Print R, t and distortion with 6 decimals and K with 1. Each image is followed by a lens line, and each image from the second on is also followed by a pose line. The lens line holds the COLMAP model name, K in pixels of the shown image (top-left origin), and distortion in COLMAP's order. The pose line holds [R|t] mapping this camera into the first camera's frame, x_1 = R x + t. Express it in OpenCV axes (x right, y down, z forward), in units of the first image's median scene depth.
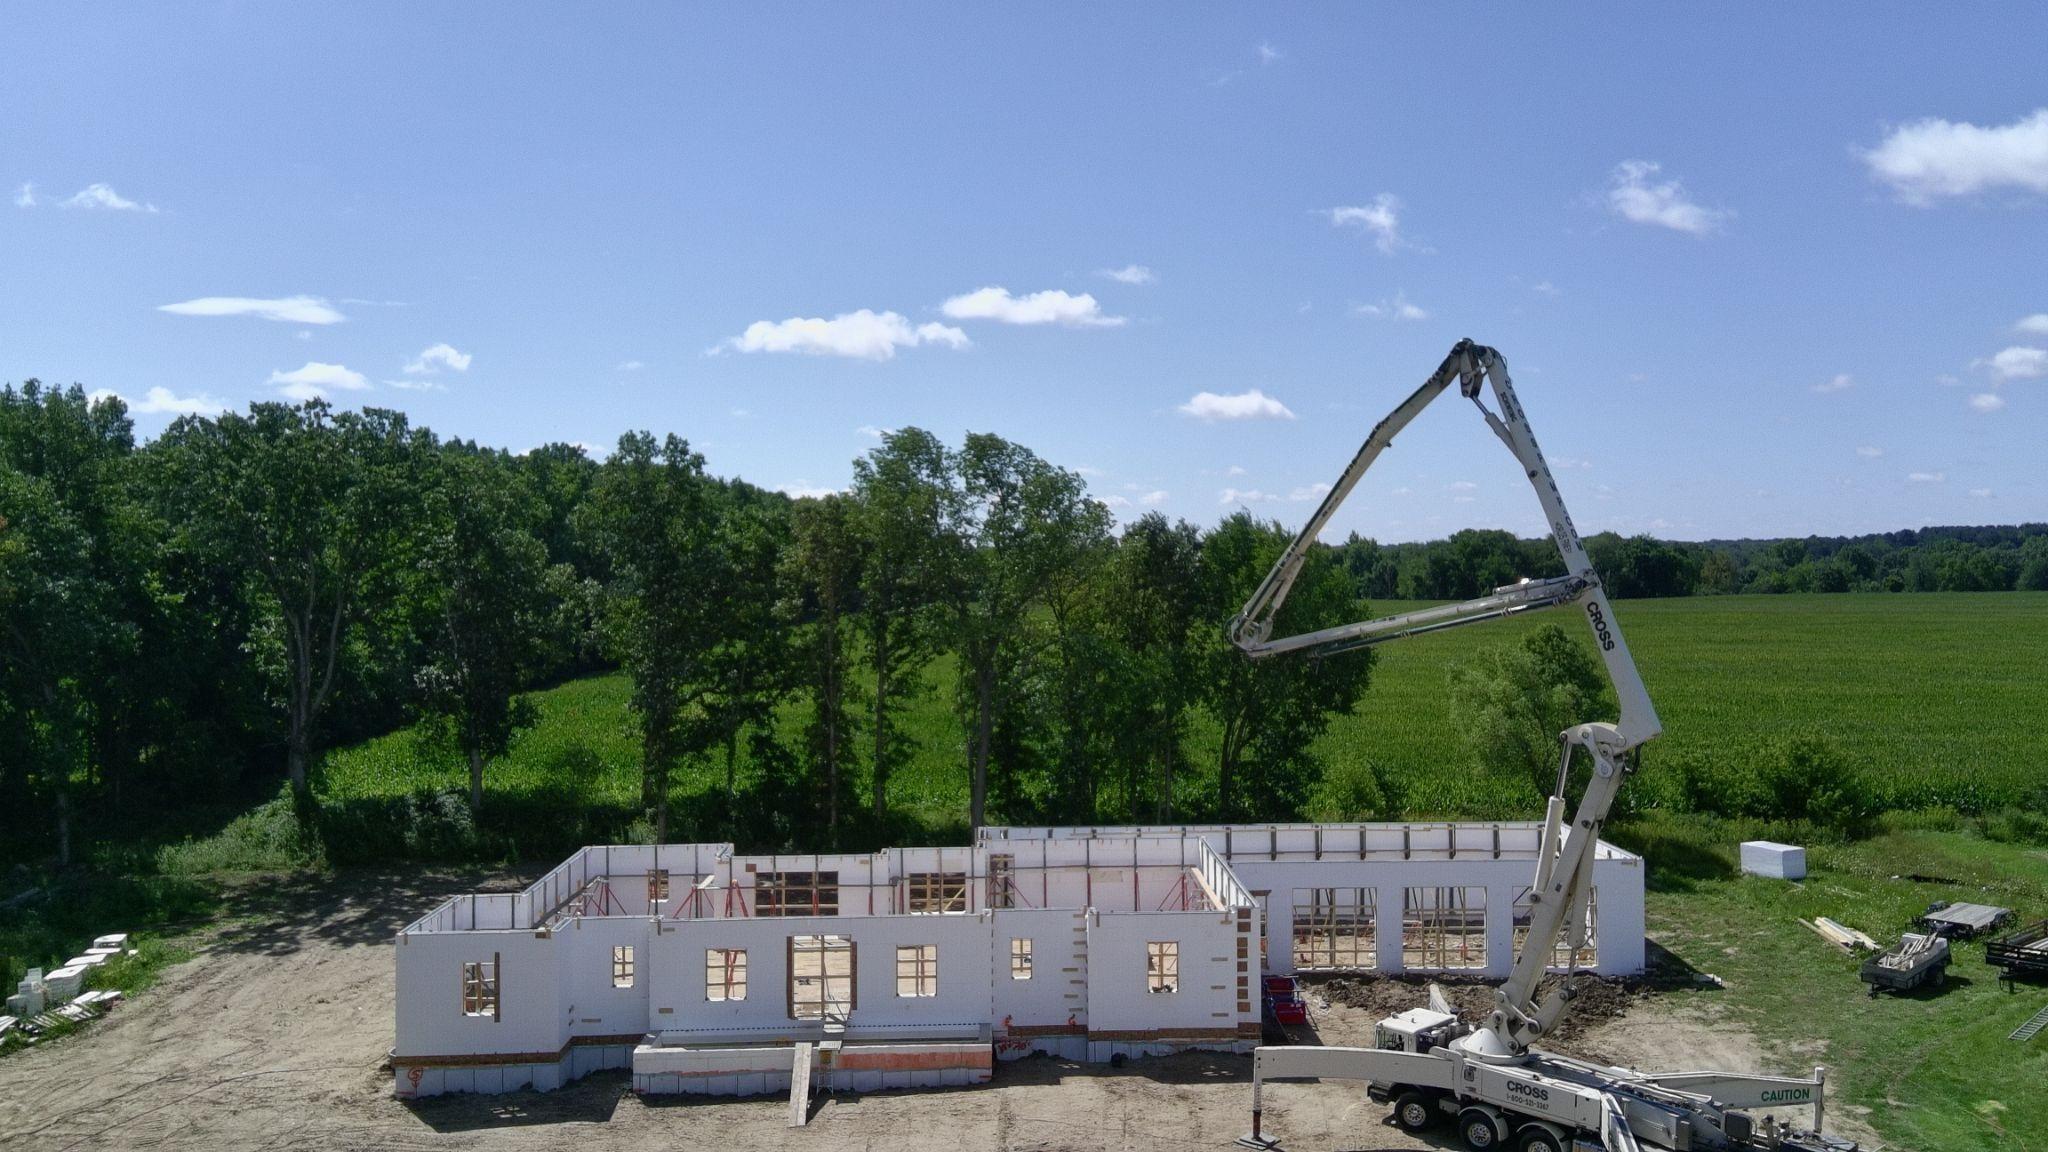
lens RADIAL K [[1661.6, 0, 1024.0], [0, 1661.6, 576.0], [0, 0, 1]] dist [0.108995, -0.191027]
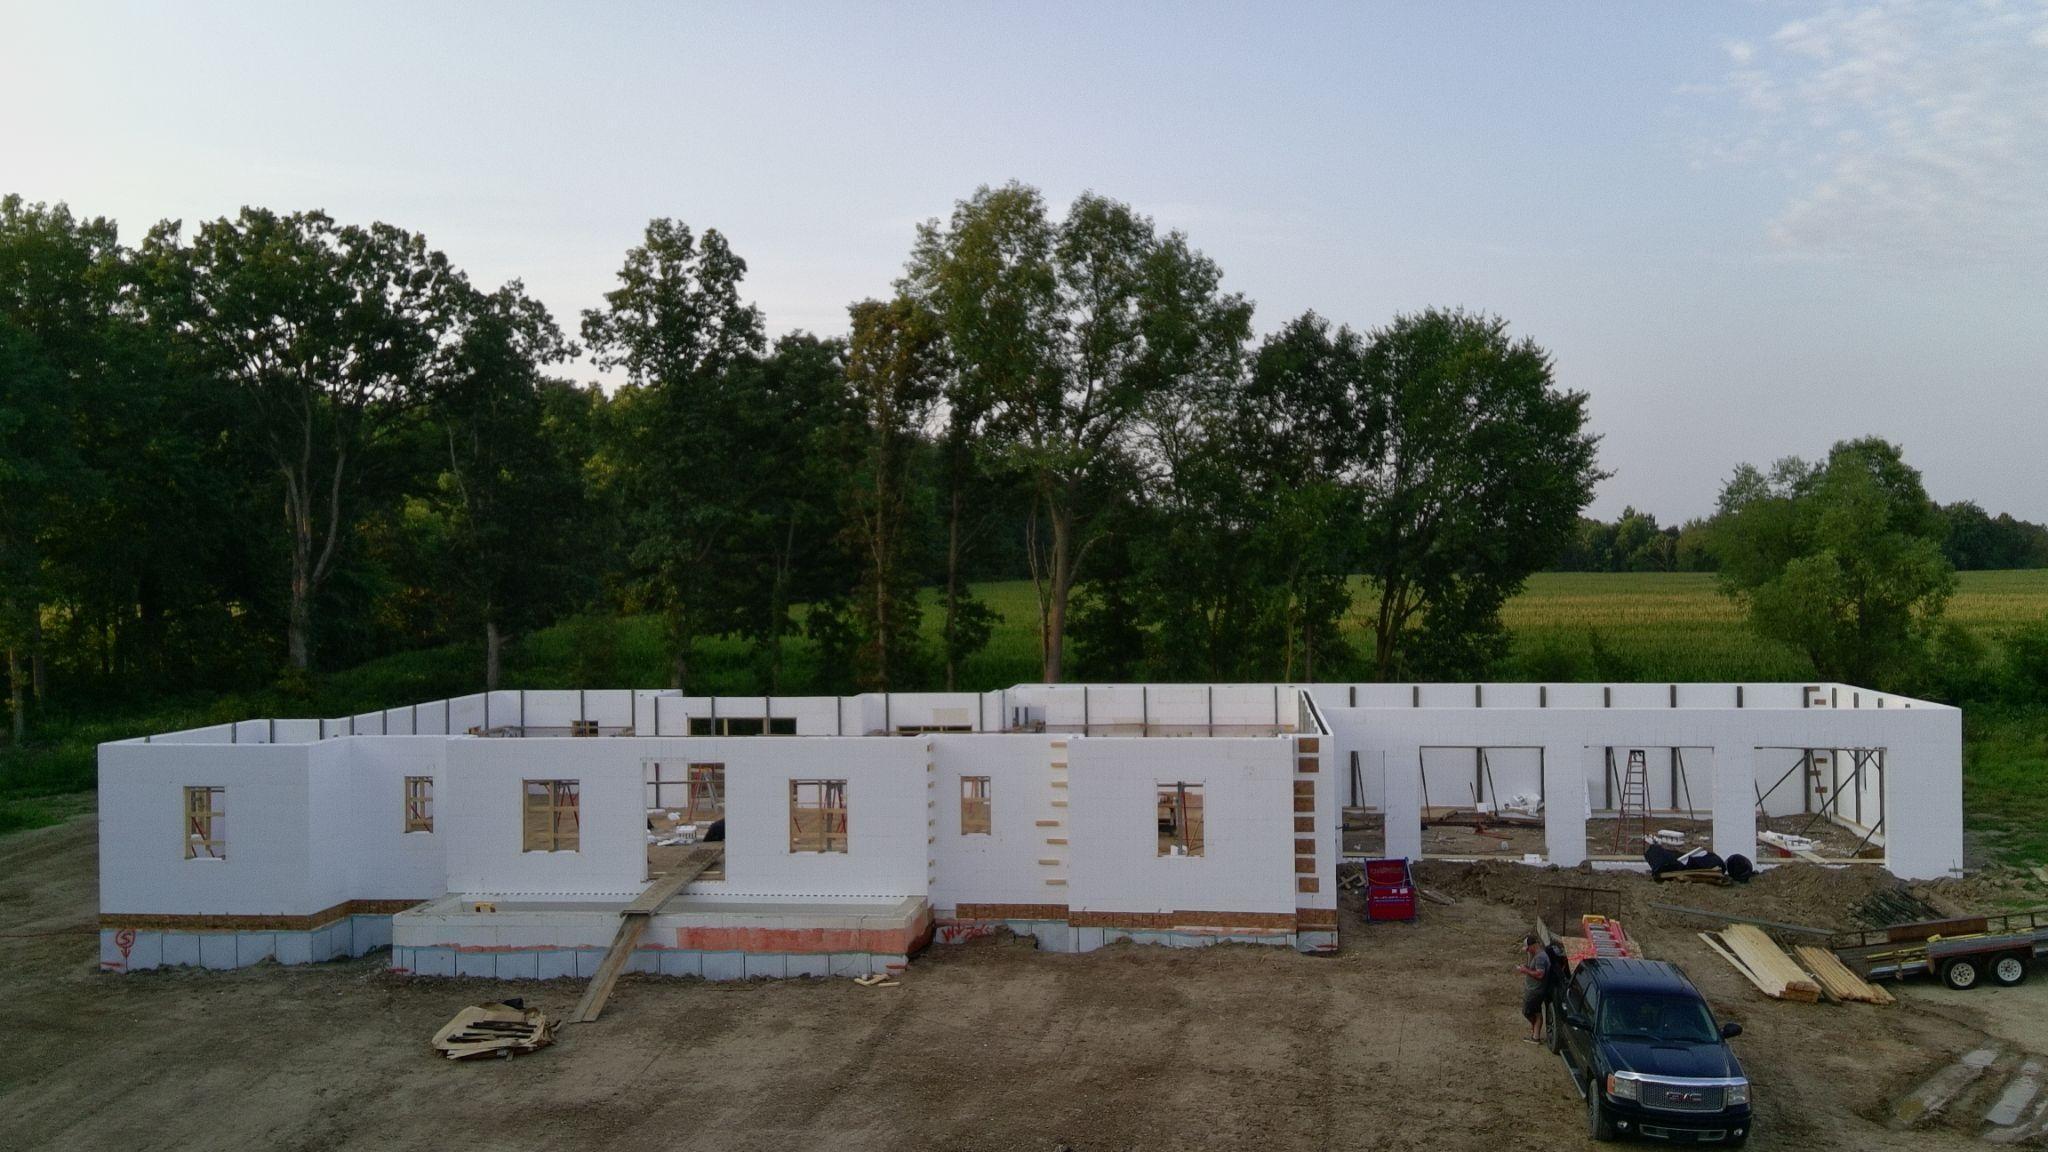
lens RADIAL K [[1628.6, 0, 1103.2], [0, 1628.6, 726.1], [0, 0, 1]] dist [0.104121, -0.165457]
pose [[0.992543, 0.016058, -0.120837, 0.107096], [-0.006668, 0.996953, 0.077714, 0.120951], [0.121716, -0.076328, 0.989626, 0.297483]]
